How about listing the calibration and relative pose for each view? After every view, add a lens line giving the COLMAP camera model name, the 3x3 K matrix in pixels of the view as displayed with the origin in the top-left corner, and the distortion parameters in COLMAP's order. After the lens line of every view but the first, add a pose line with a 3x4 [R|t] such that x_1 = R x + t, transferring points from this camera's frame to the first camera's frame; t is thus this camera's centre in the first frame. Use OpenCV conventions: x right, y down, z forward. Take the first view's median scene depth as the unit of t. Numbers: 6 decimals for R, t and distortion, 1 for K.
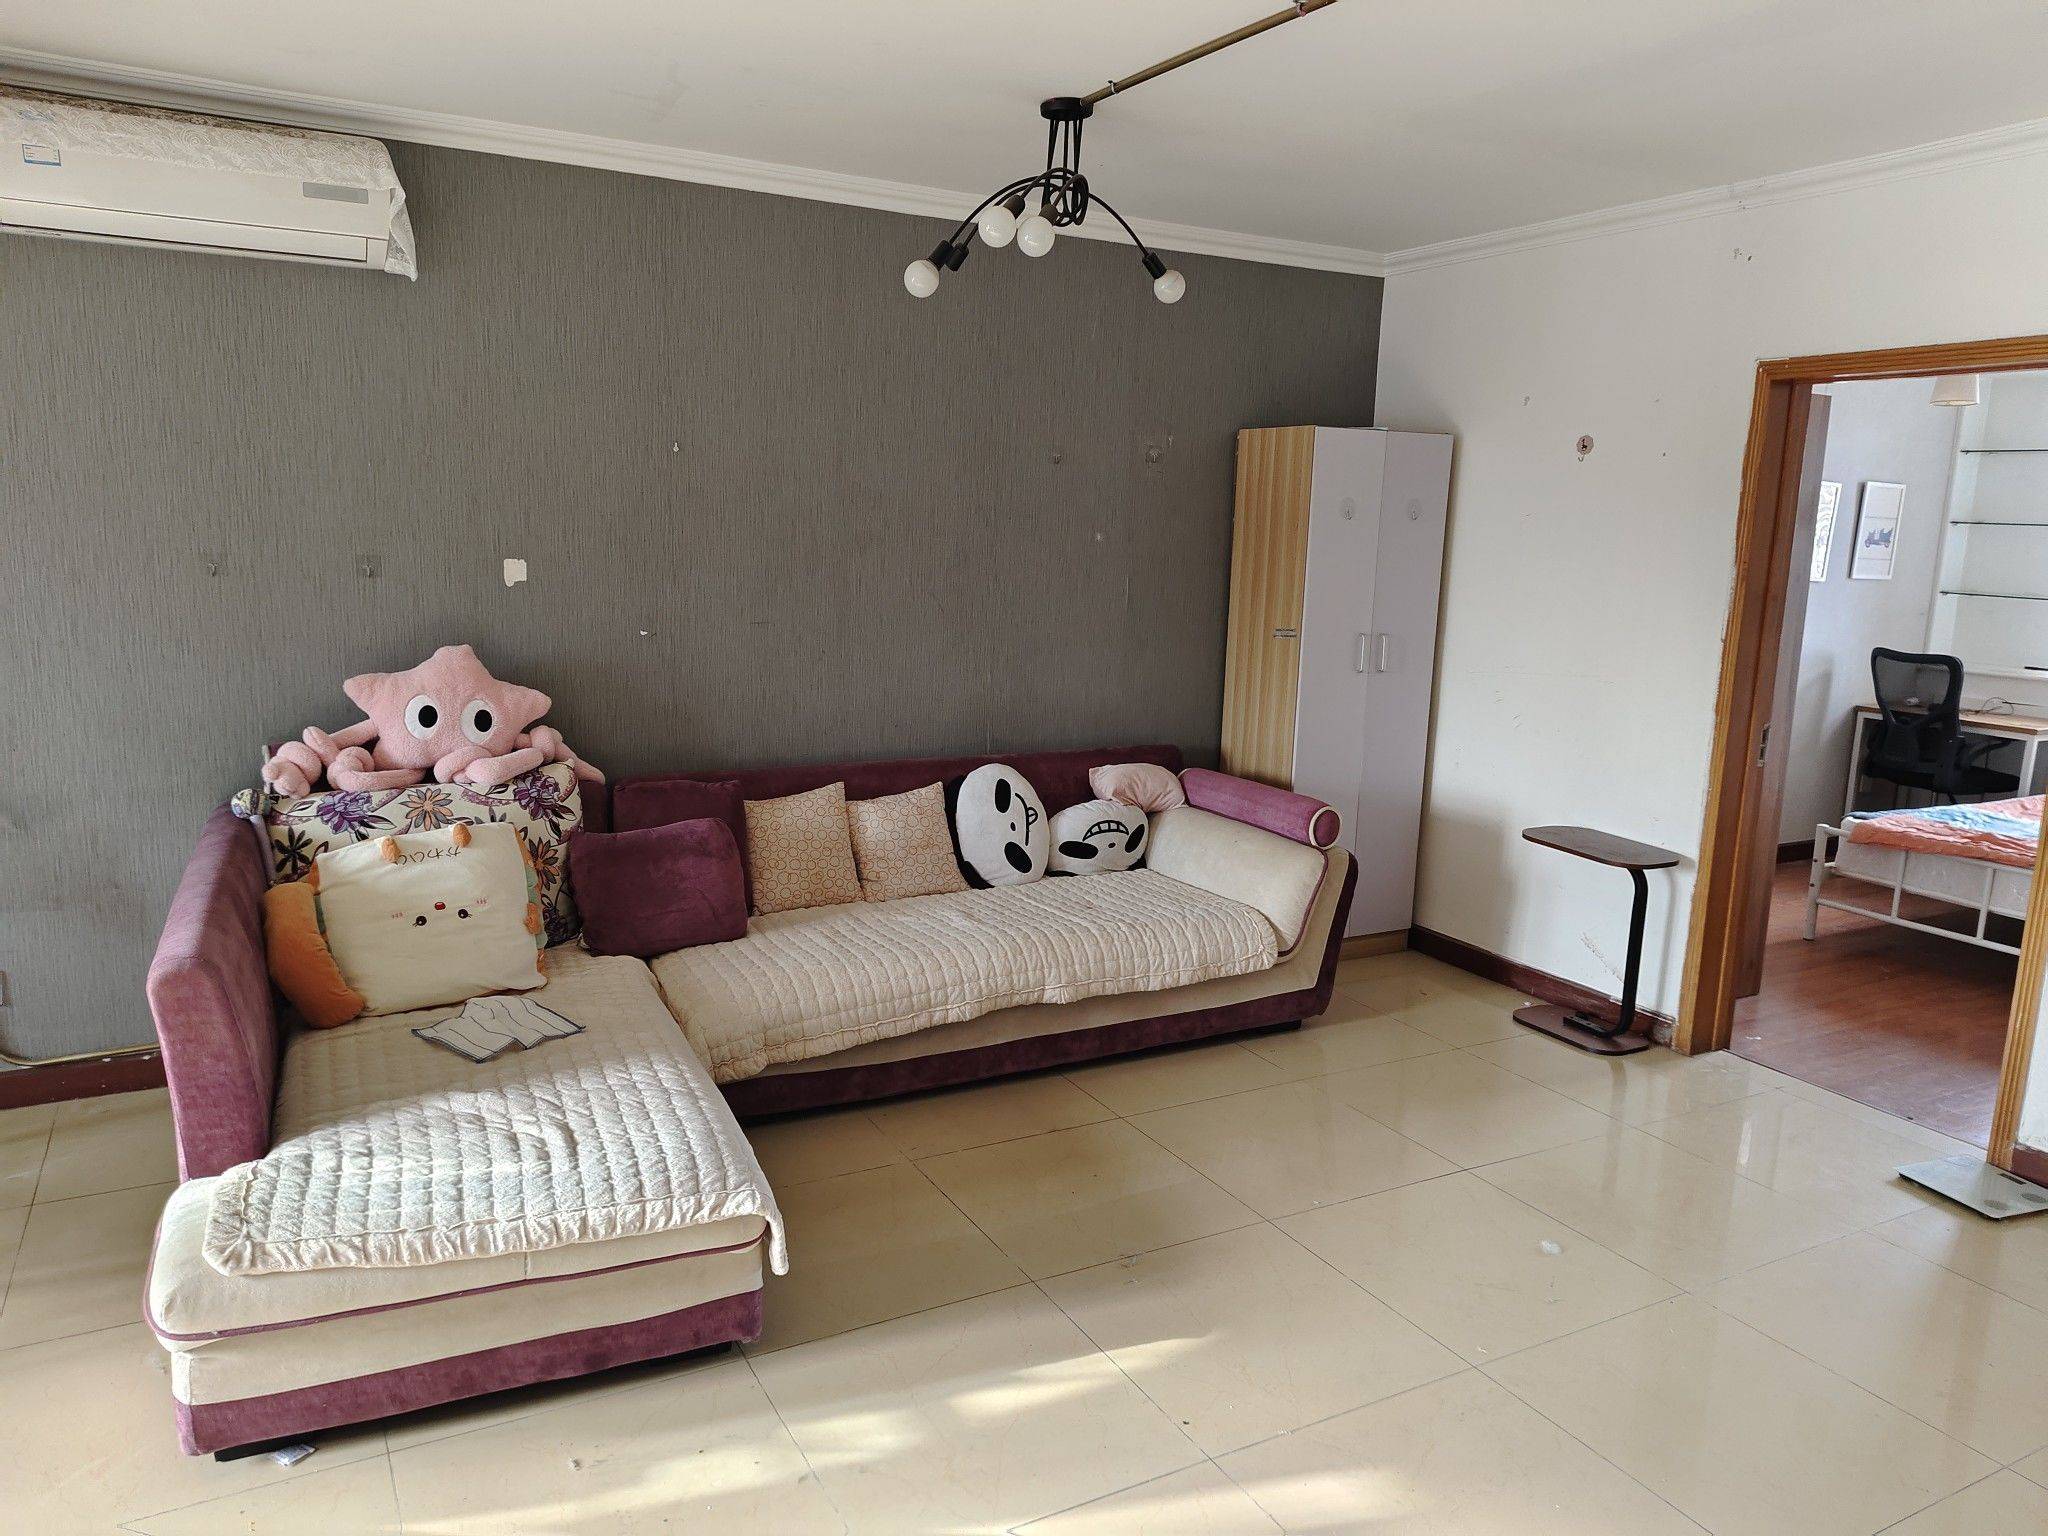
lens RADIAL K [[1379.9, 0, 997.4], [0, 1379.9, 771.4], [0, 0, 1]] dist [0.001862, 0.001423]
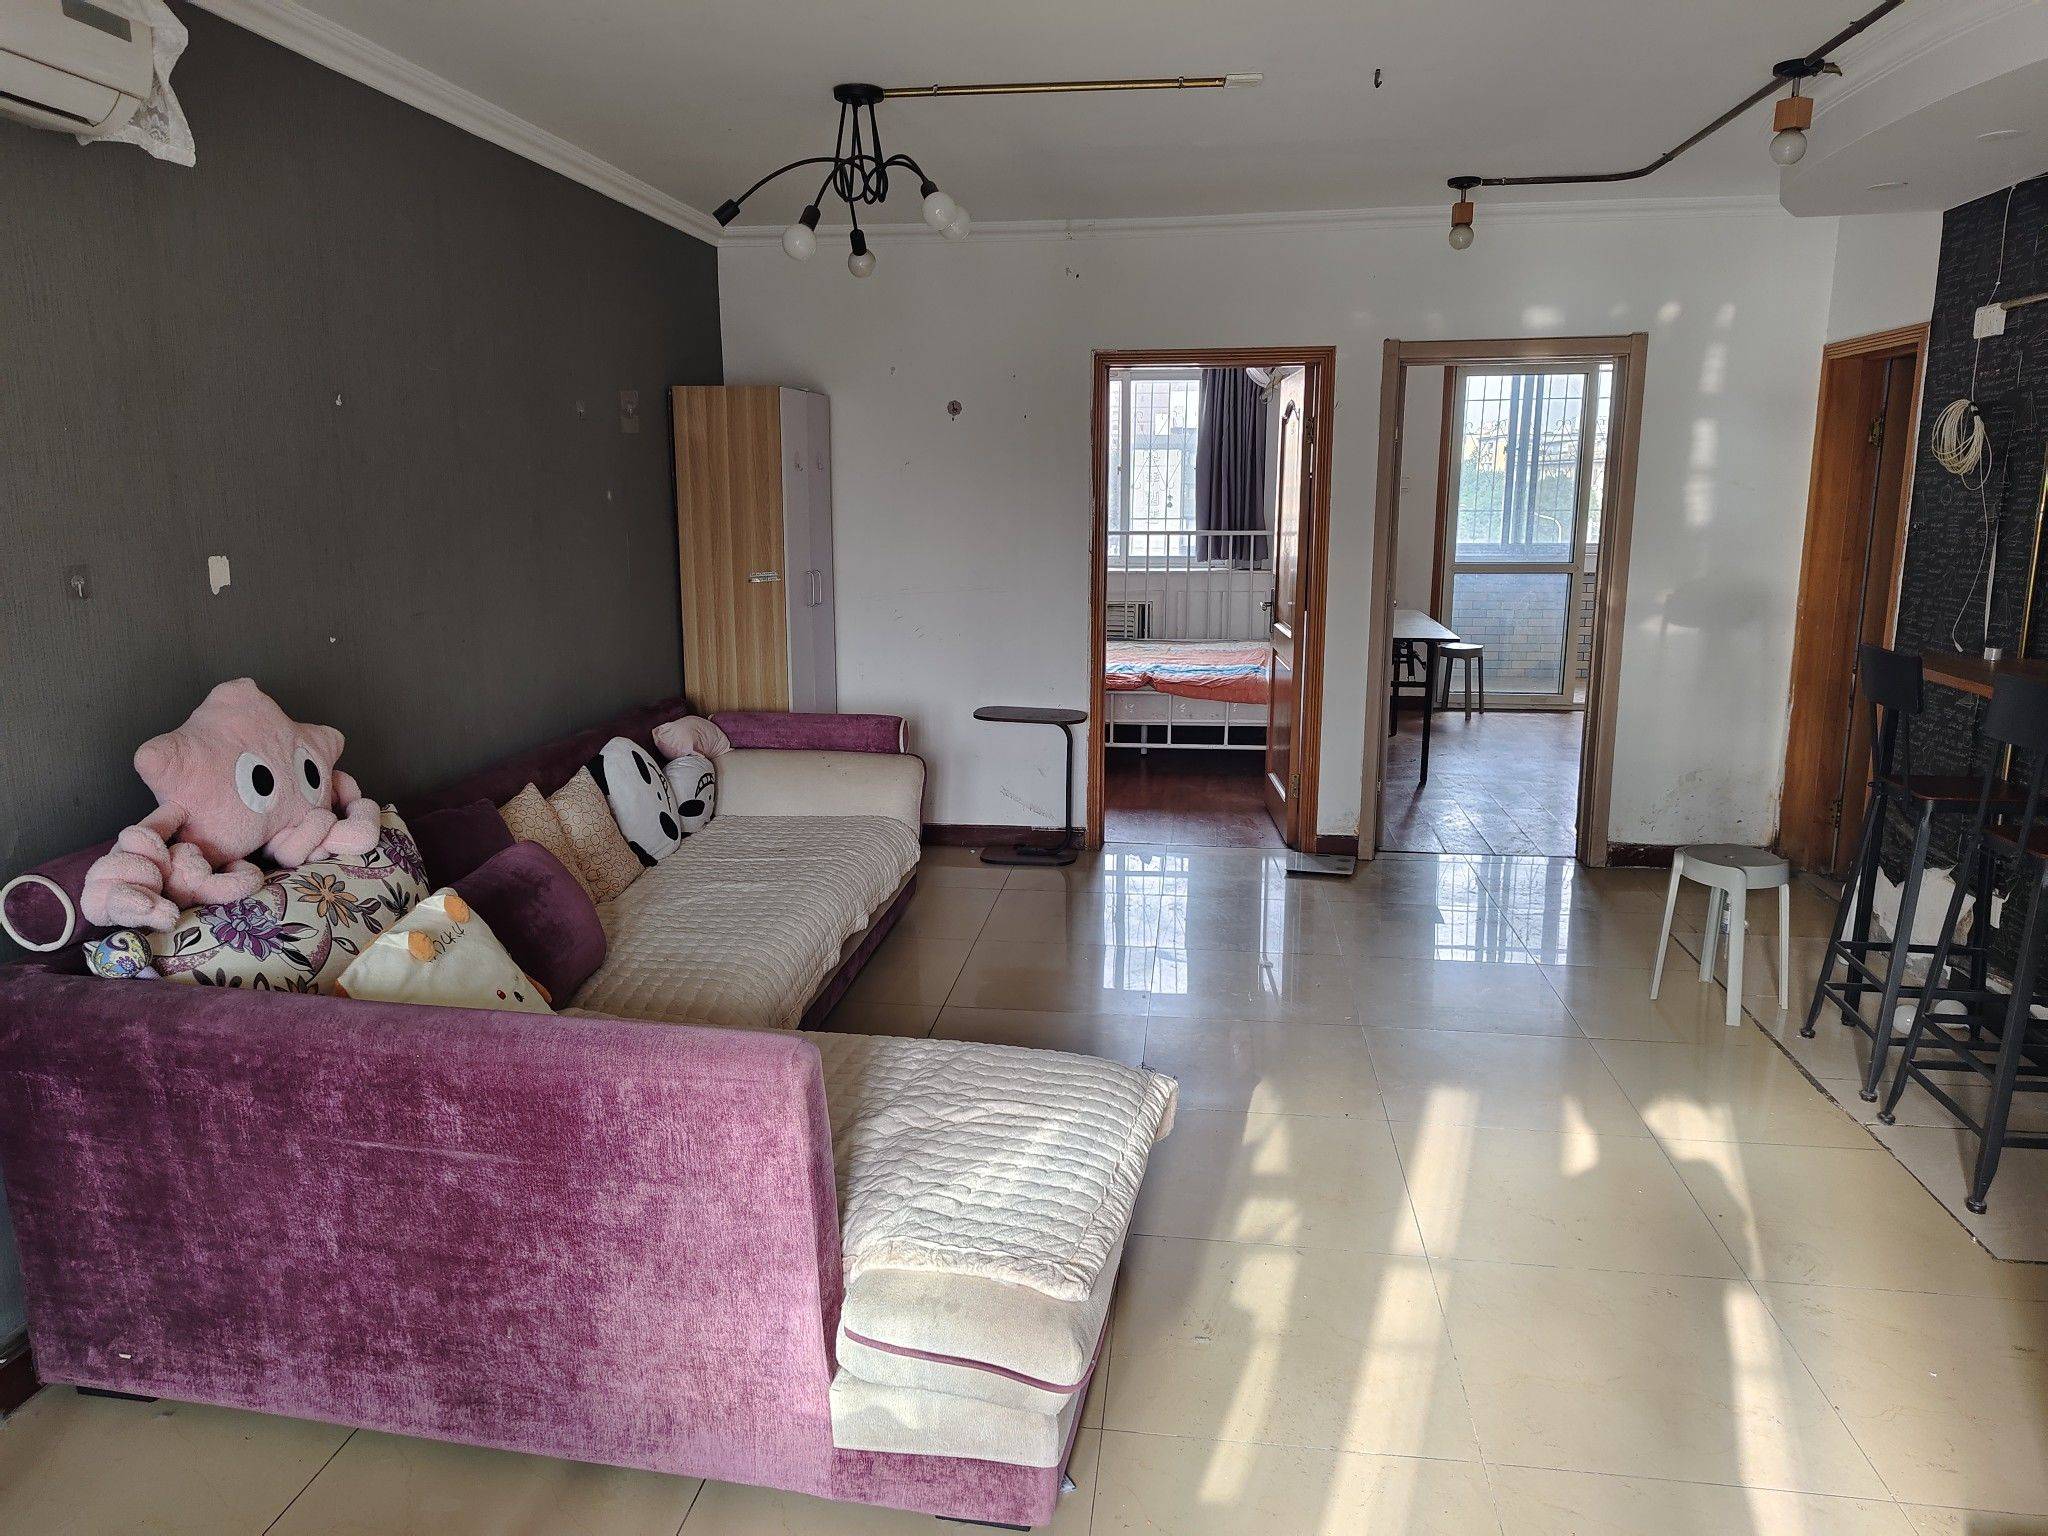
lens RADIAL K [[1379.9, 0, 997.4], [0, 1379.9, 771.4], [0, 0, 1]] dist [0.001862, 0.001423]
pose [[0.597329, -0.194025, 0.778173, -0.588186], [0.161237, 0.979536, 0.120466, -0.054972], [-0.785621, 0.053512, 0.616389, 0.202632]]
